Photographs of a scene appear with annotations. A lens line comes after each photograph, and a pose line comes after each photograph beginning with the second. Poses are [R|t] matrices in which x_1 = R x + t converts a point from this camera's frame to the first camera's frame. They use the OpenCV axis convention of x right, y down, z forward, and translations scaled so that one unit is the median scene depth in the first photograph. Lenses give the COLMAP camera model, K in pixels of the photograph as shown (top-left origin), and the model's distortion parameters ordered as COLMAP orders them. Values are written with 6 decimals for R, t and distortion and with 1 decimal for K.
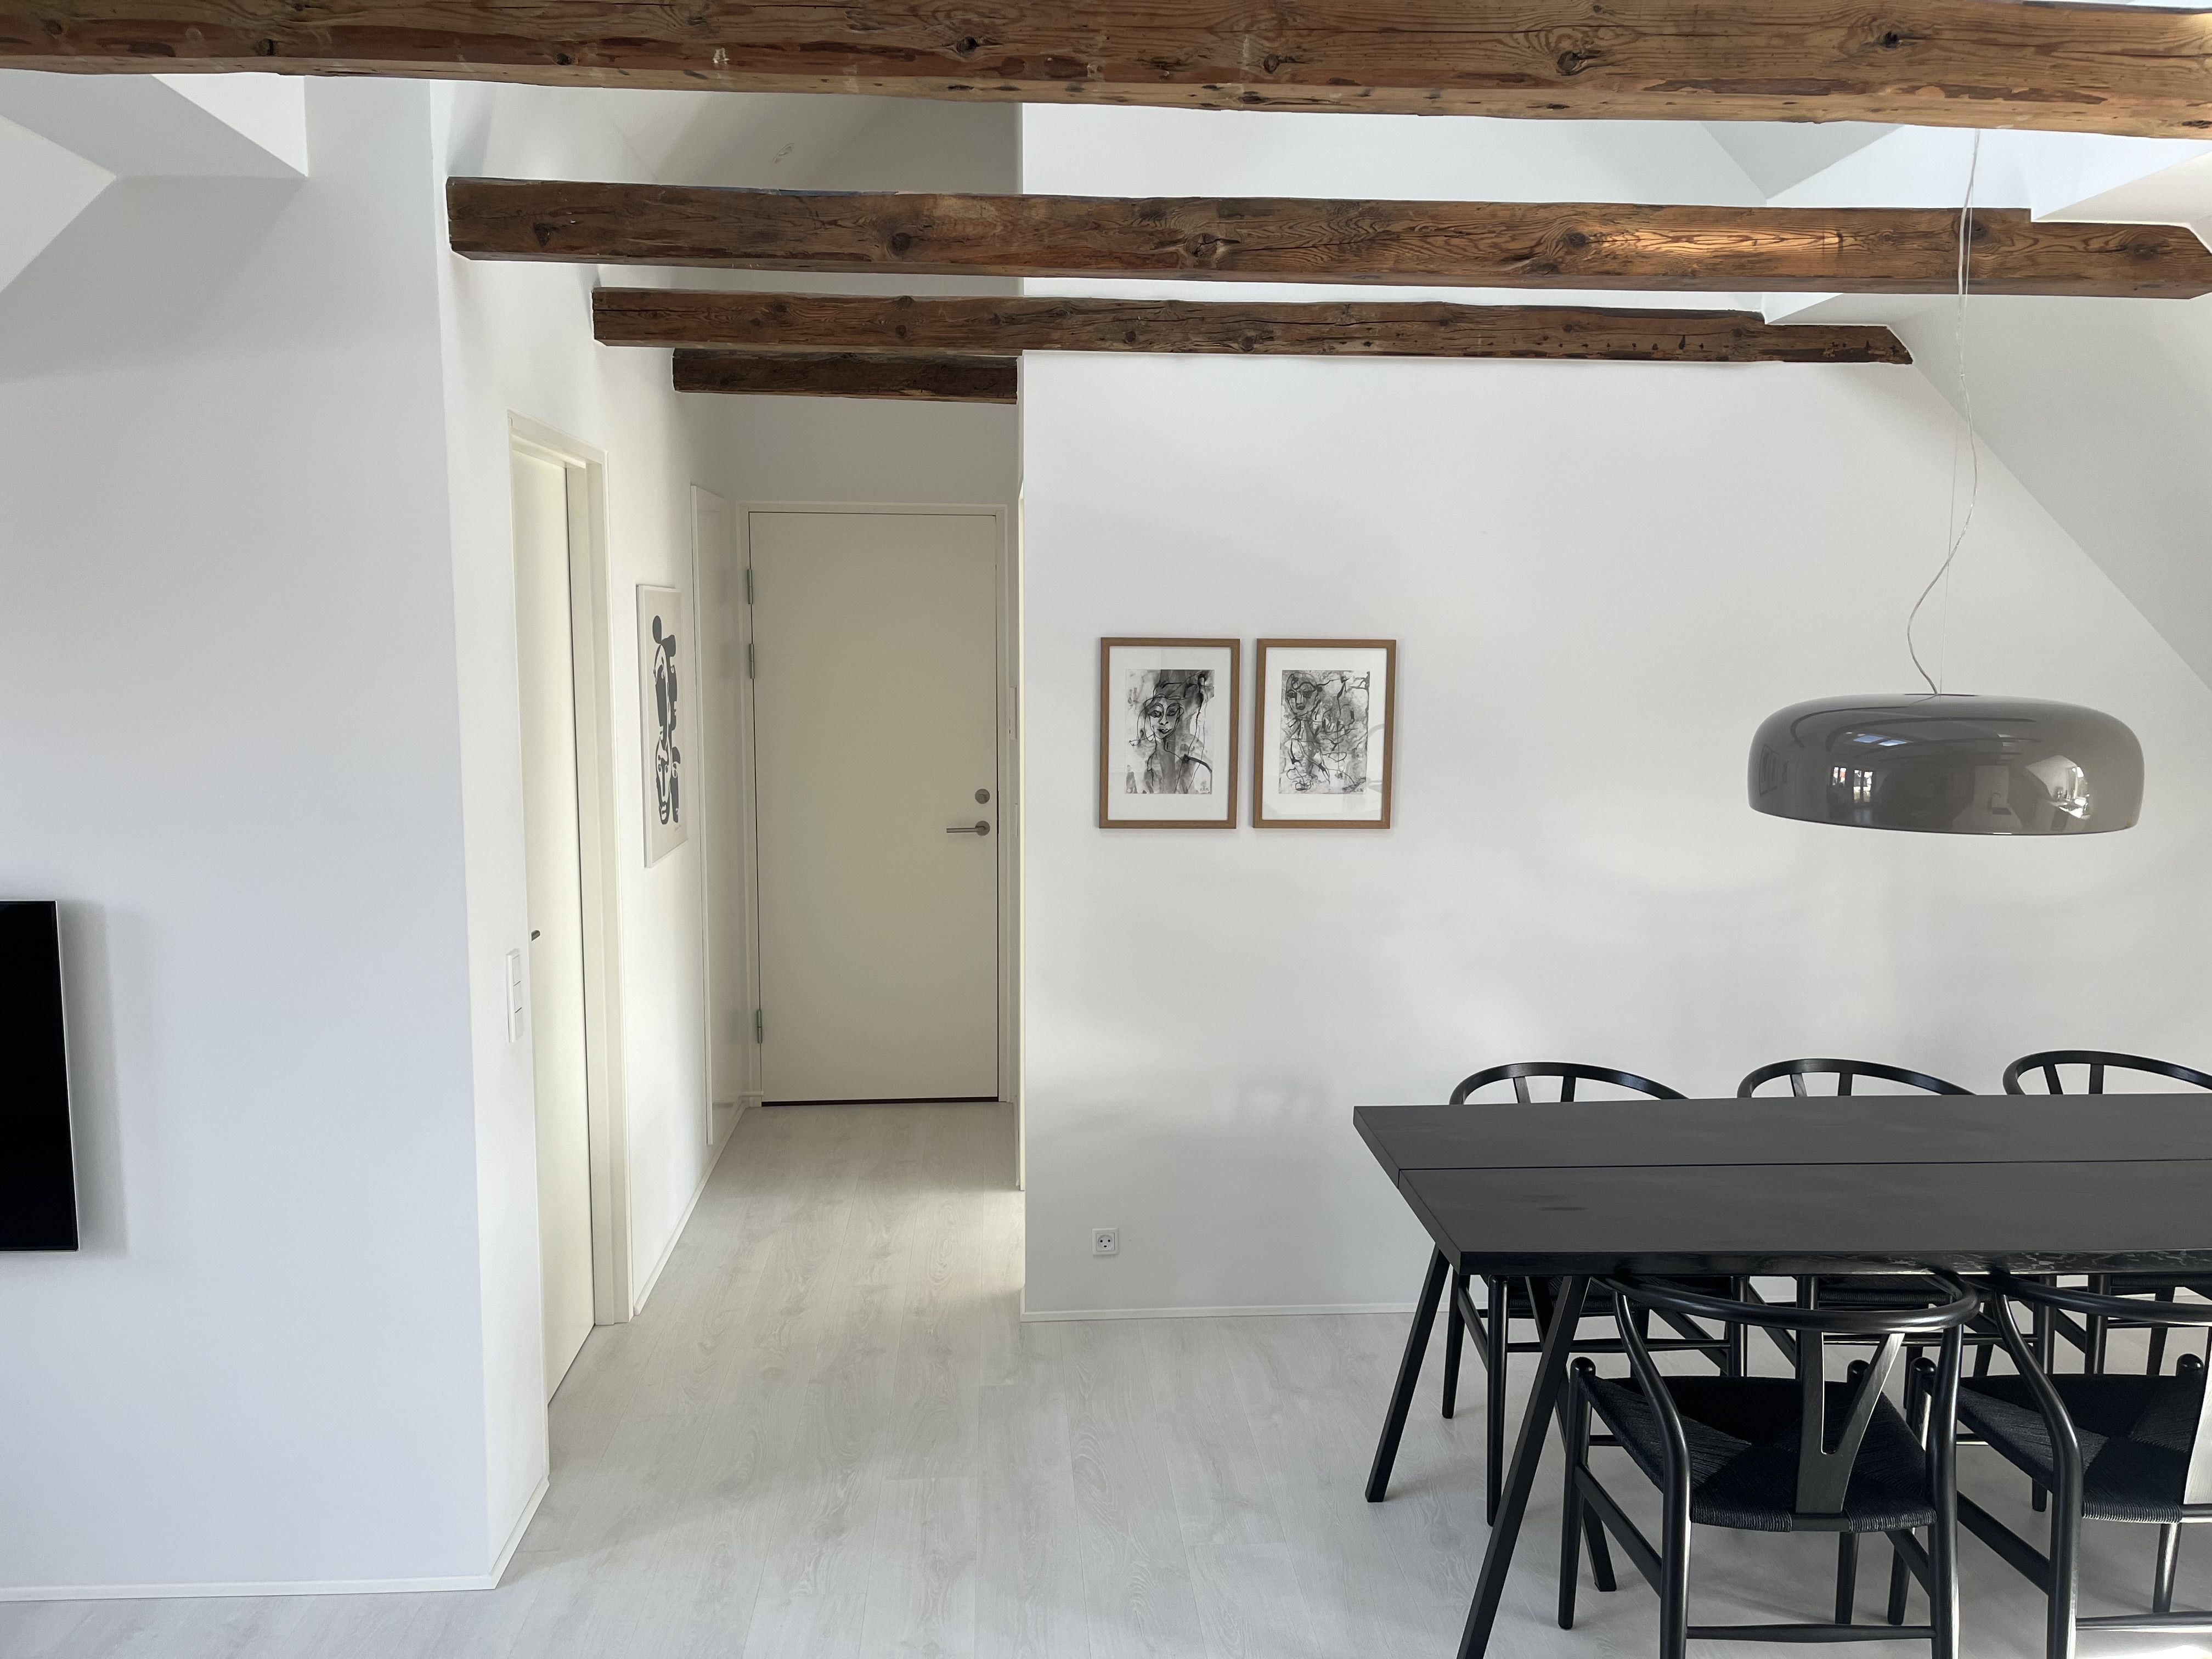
lens RADIAL K [[1651.2, 0, 1102.3], [0, 1651.2, 815.1], [0, 0, 1]] dist [0.049073, -0.067235]
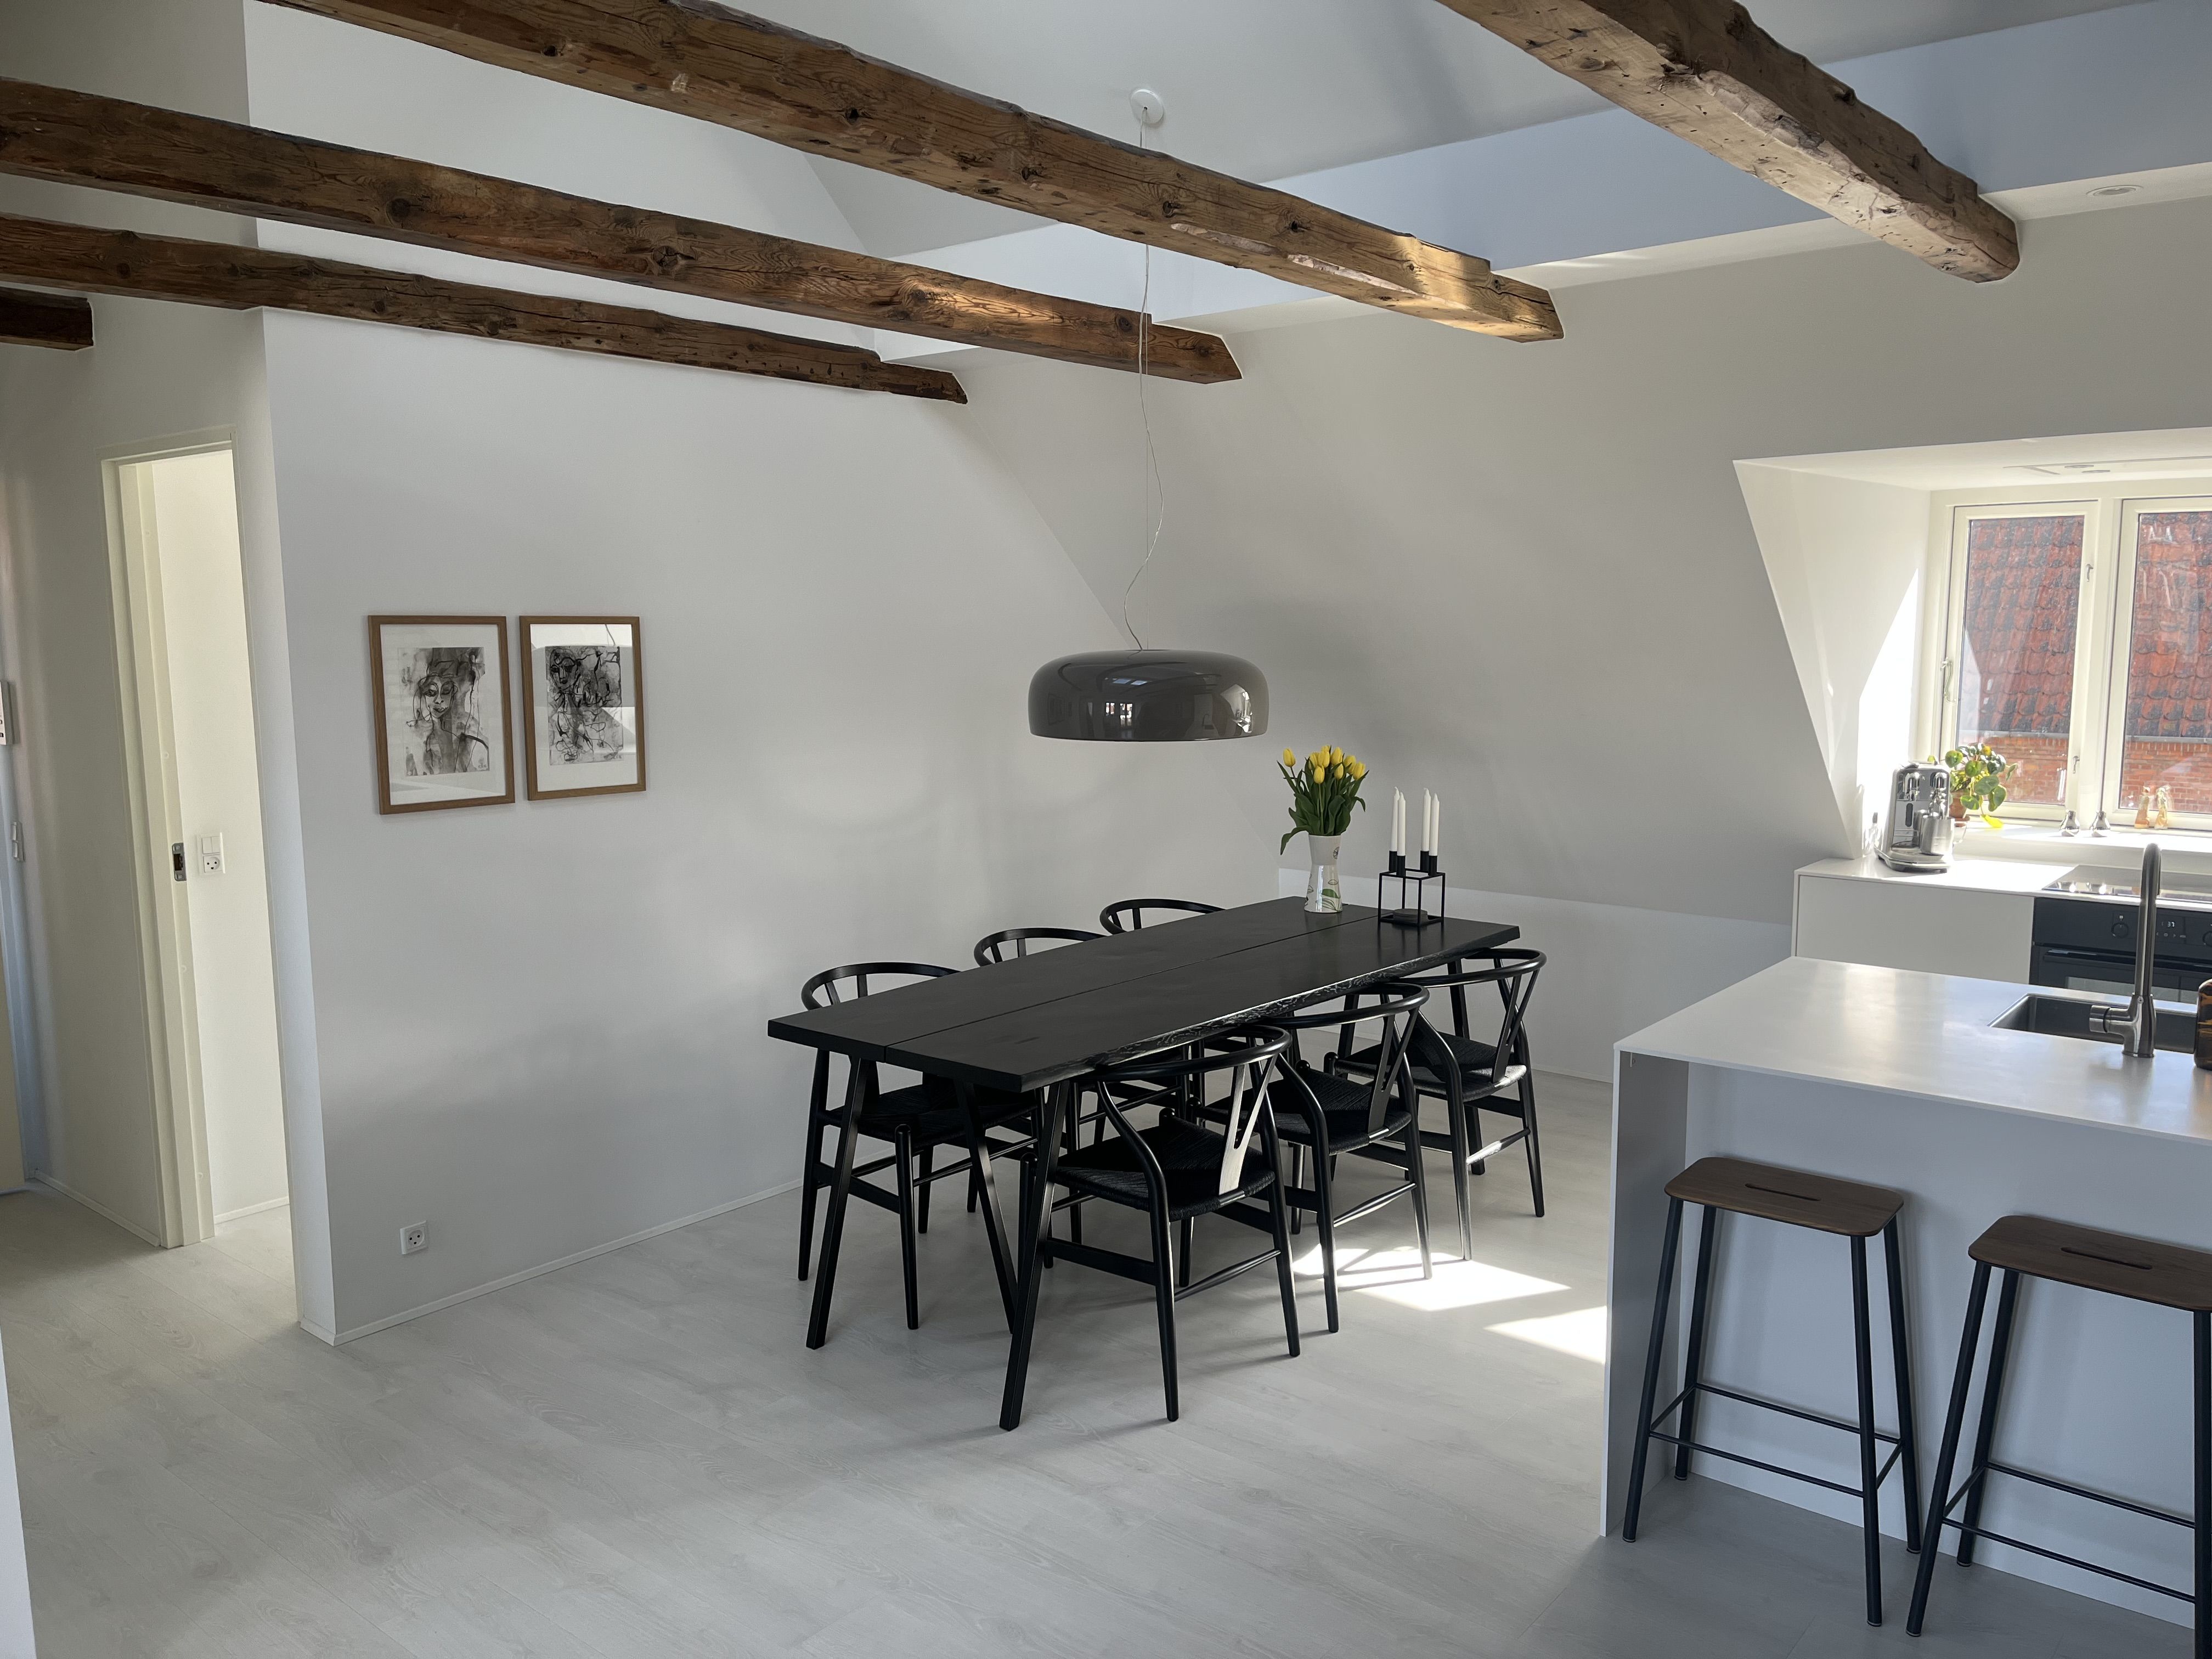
lens RADIAL K [[1673.2, 0, 1106.0], [0, 1673.2, 829.5], [0, 0, 1]] dist [0.034506, -0.062670]
pose [[0.692285, -0.097560, 0.714999, -0.416841], [0.088126, 0.994833, 0.050417, 0.004755], [-0.716223, 0.028107, 0.697305, 0.013710]]
